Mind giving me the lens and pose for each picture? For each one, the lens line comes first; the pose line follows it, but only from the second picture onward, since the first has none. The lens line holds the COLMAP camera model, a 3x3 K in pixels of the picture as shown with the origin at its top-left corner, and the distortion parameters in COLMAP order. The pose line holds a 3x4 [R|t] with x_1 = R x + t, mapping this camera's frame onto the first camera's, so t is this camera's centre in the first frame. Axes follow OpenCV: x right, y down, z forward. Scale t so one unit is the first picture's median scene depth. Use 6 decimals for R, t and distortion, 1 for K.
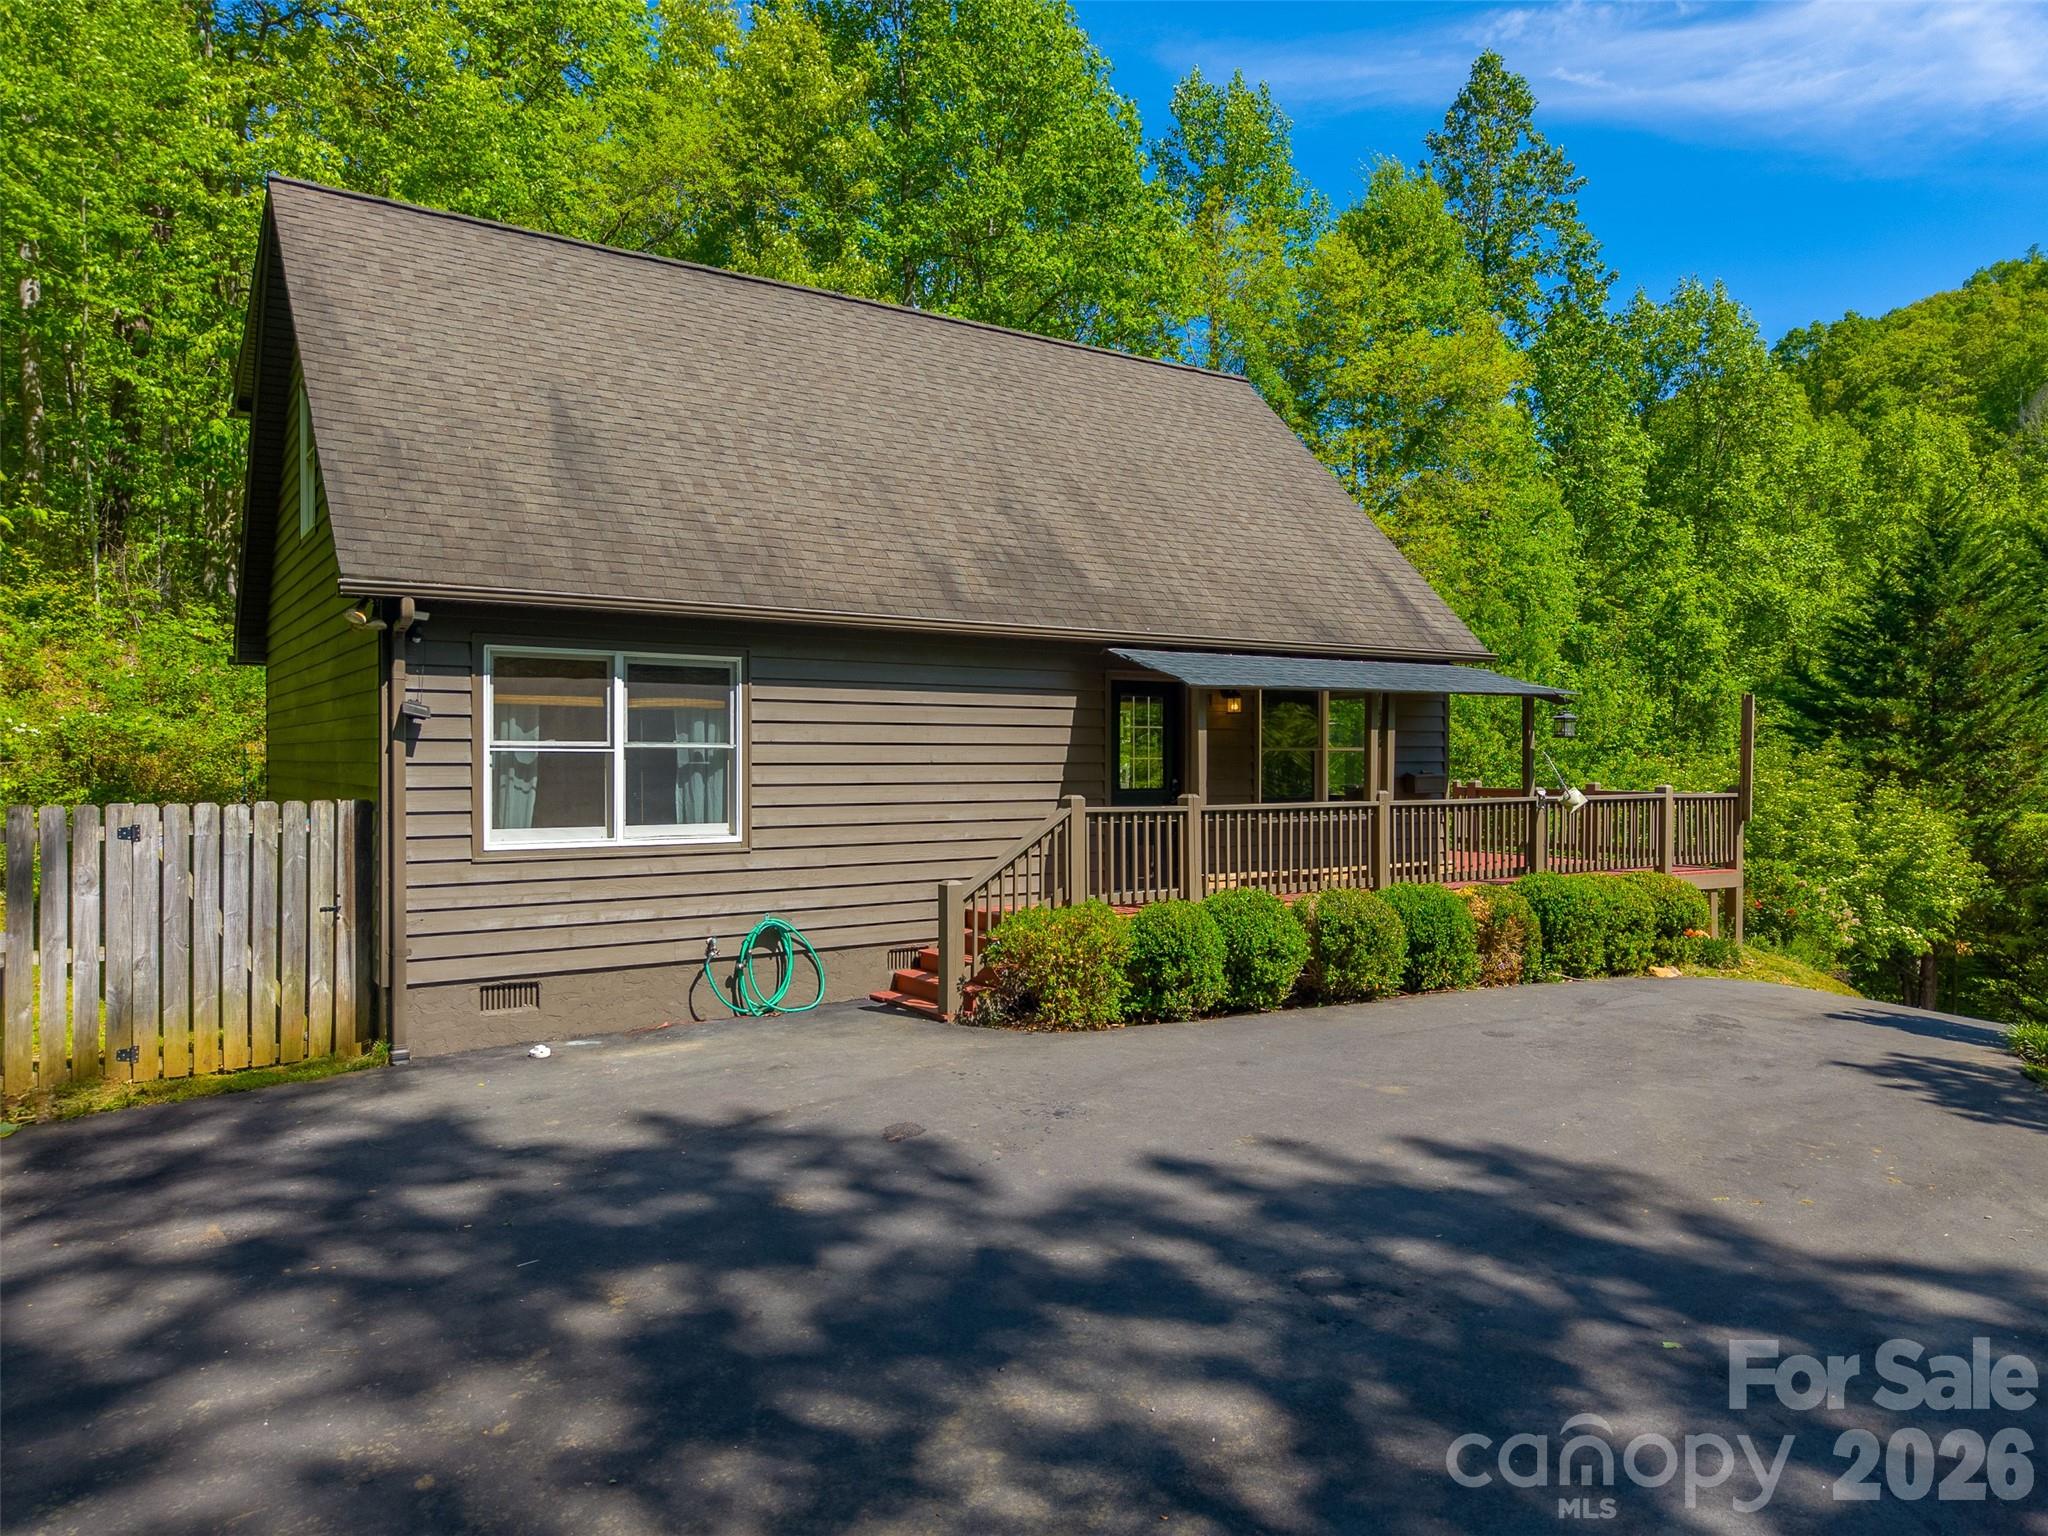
lens RADIAL K [[1430.9, 0, 1021.9], [0, 1430.9, 765.6], [0, 0, 1]] dist [0.021915, -0.009034]
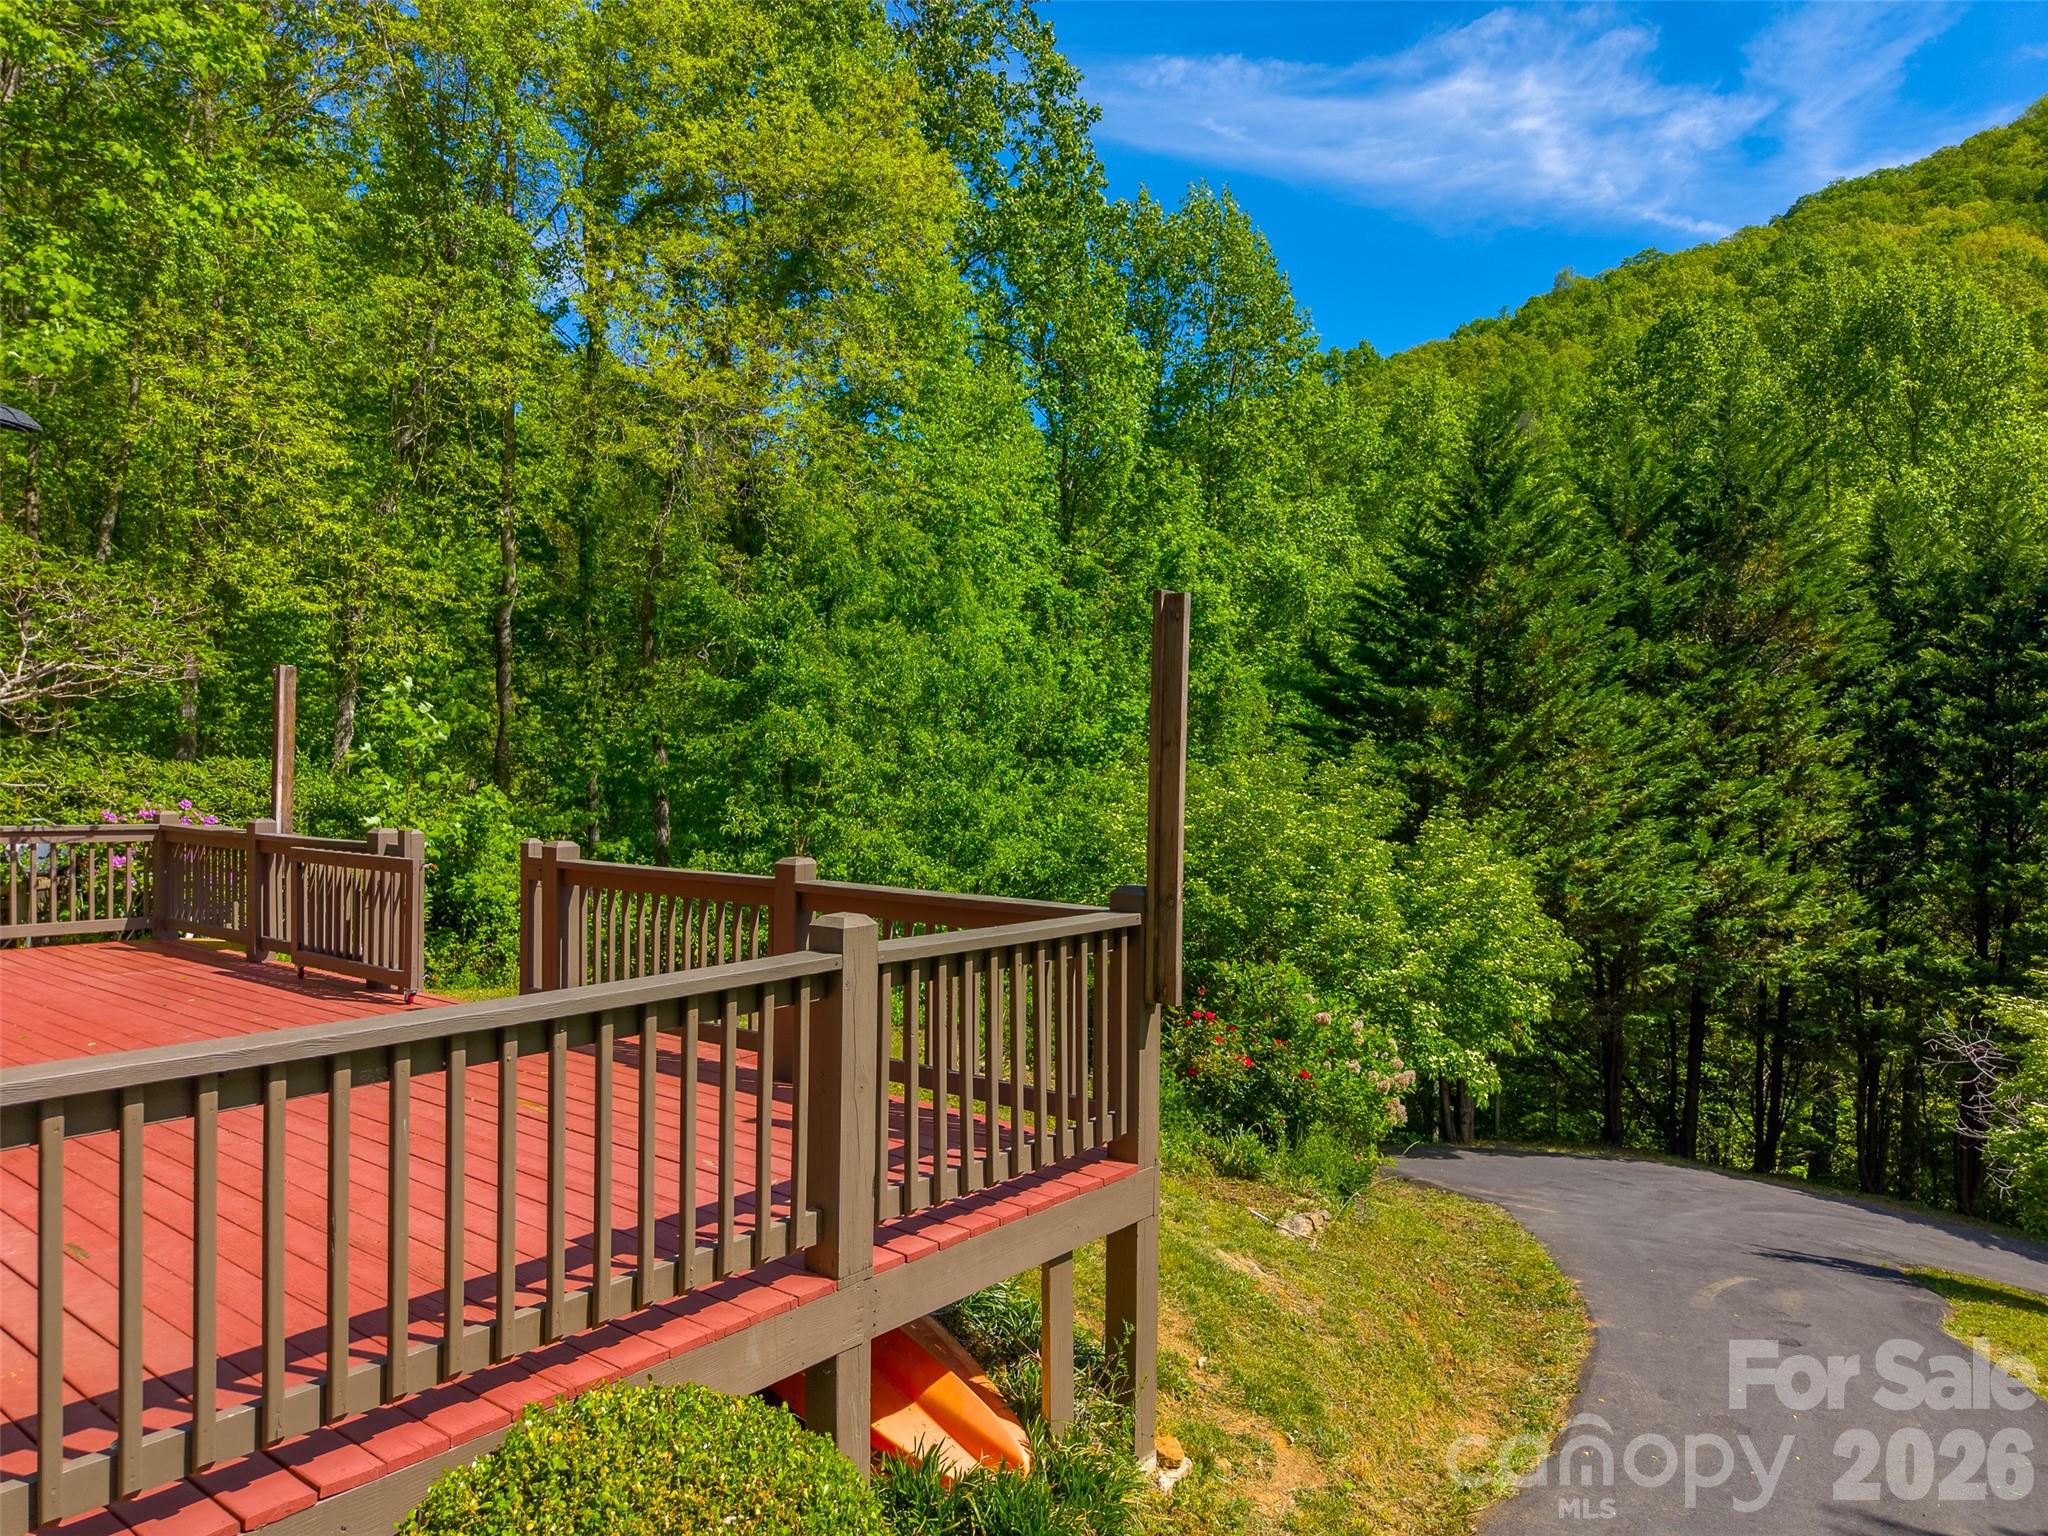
lens RADIAL K [[1430.9, 0, 1025.7], [0, 1430.9, 764.6], [0, 0, 1]] dist [0.021915, -0.009034]
pose [[0.956582, 0.005793, 0.291406, 0.187439], [-0.005849, 0.999983, -0.000679, -0.005708], [-0.291405, -0.001055, 0.956599, 0.348691]]
